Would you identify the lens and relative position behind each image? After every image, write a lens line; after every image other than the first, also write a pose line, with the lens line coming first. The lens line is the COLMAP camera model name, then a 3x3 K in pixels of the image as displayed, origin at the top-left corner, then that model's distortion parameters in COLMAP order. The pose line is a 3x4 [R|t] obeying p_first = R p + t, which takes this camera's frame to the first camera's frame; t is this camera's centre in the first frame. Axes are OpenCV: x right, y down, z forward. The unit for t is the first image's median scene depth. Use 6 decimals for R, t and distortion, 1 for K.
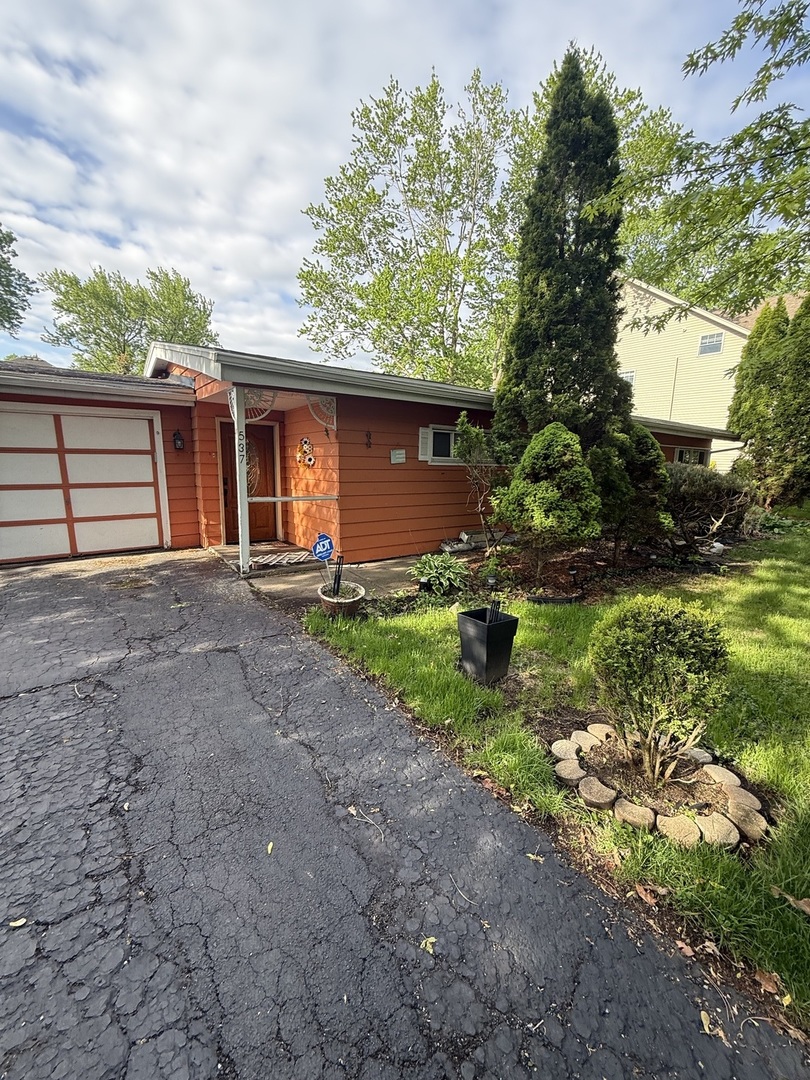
lens RADIAL K [[429.7, 0, 403.9], [0, 429.7, 535.5], [0, 0, 1]] dist [0.000703, 0.000278]
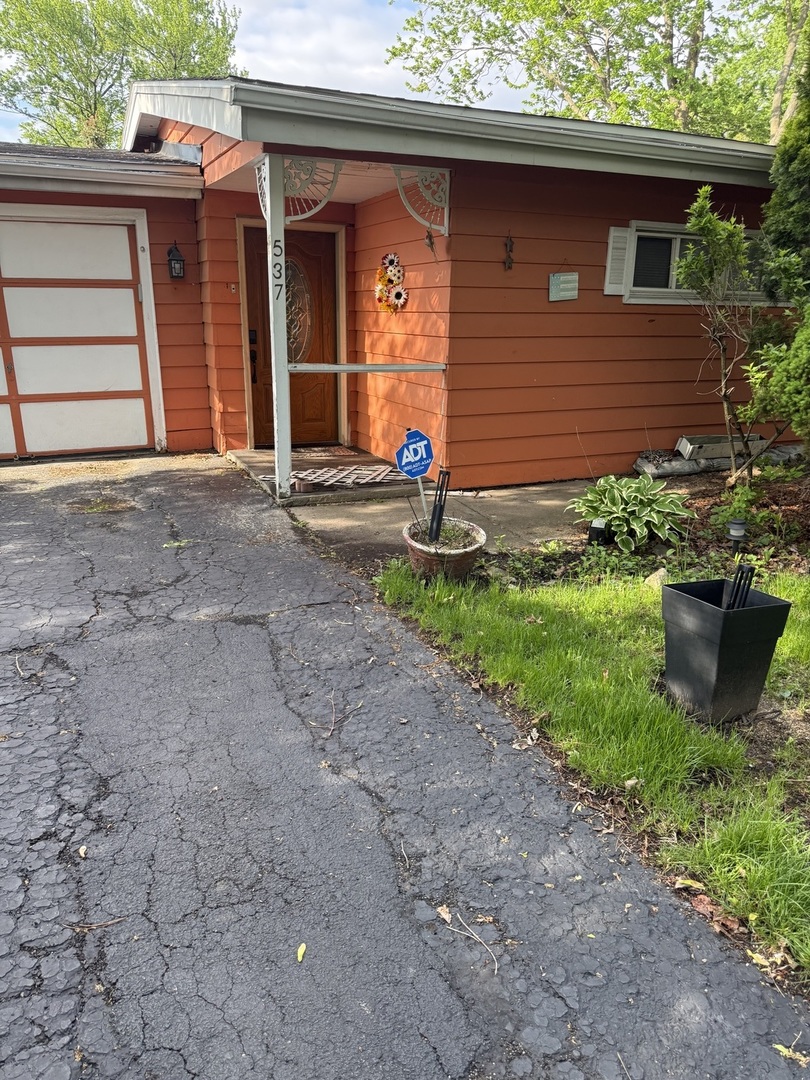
lens RADIAL K [[760.5, 0, 405.0], [0, 760.5, 540.0], [0, 0, 1]] dist [0.072599, -0.087278]
pose [[0.978368, 0.056001, -0.199146, 0.000906], [-0.031534, 0.991784, 0.123973, 0.012128], [0.204453, -0.115011, 0.972096, 0.024445]]
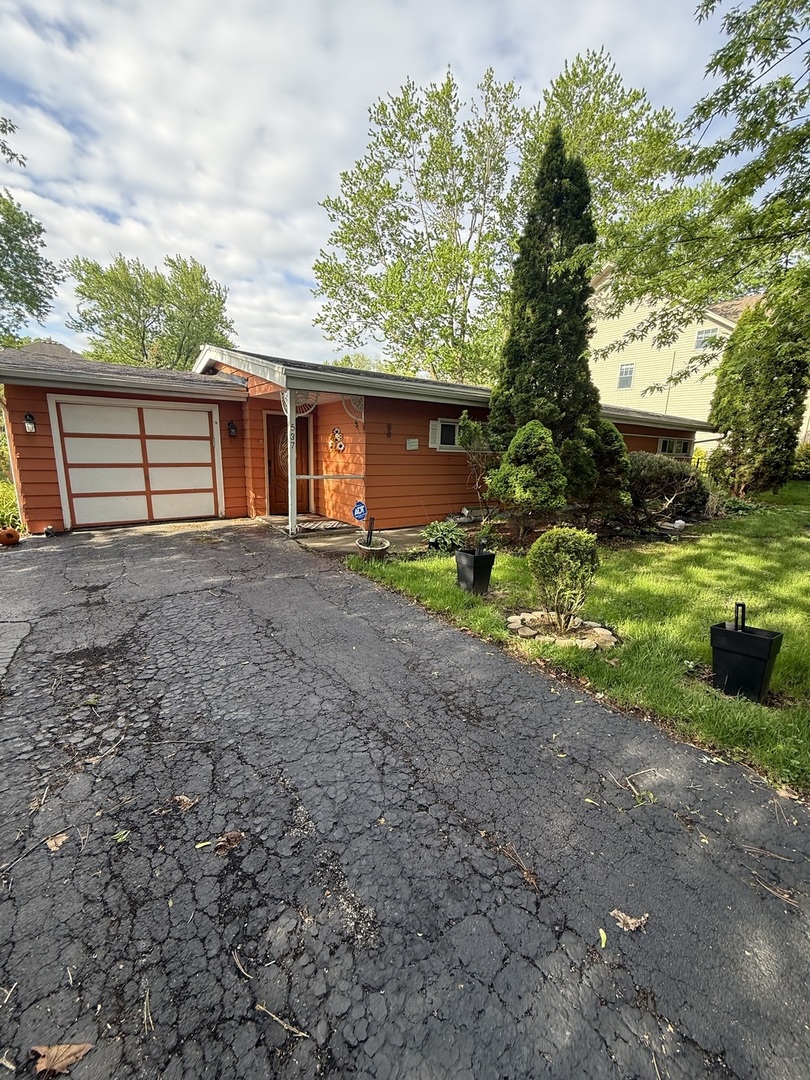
lens RADIAL K [[432.8, 0, 399.8], [0, 432.8, 536.6], [0, 0, 1]] dist [0.002772, 0.000264]
pose [[0.999639, 0.015469, -0.021989, -0.020792], [-0.014744, 0.999354, 0.032779, 0.045936], [0.022481, -0.032443, 0.999221, -0.284602]]
